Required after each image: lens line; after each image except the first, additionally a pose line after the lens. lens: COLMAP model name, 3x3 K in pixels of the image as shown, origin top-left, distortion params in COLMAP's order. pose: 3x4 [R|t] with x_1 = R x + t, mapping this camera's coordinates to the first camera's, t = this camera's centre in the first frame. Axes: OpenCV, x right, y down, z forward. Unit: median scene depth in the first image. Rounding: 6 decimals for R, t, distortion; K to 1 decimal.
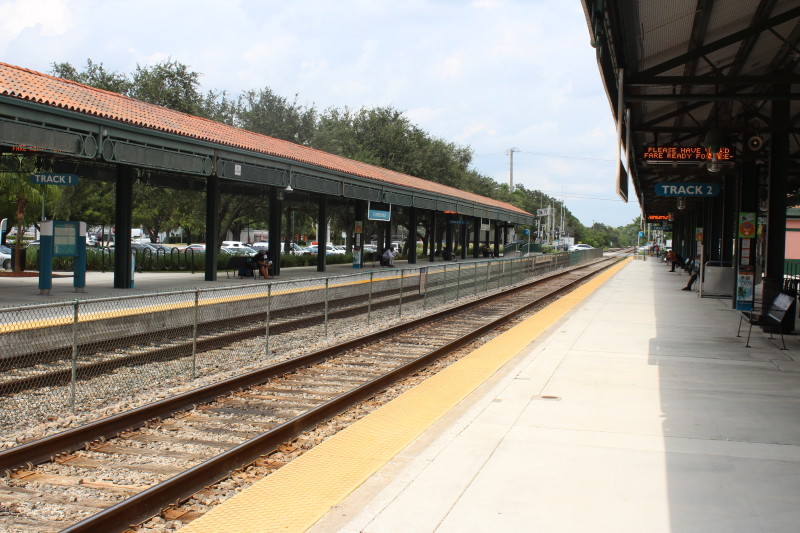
lens RADIAL K [[958.8, 0, 405.3], [0, 958.8, 268.8], [0, 0, 1]] dist [-0.043981, 0.000000]
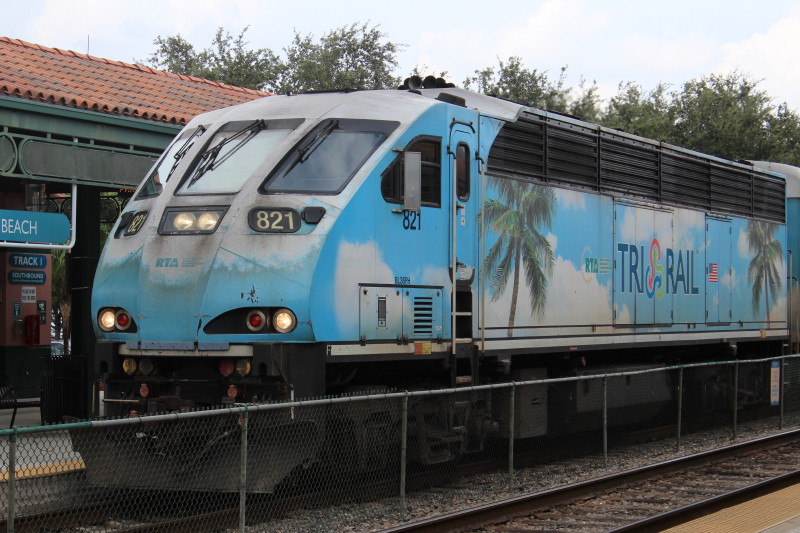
lens RADIAL K [[1893.2, 0, 419.0], [0, 1893.2, 306.8], [0, 0, 1]] dist [0.038427, 0.000000]
pose [[0.979146, -0.032477, -0.200545, 0.026567], [0.024937, 0.998888, -0.040012, 0.005593], [0.201622, 0.034177, 0.978867, -0.133452]]
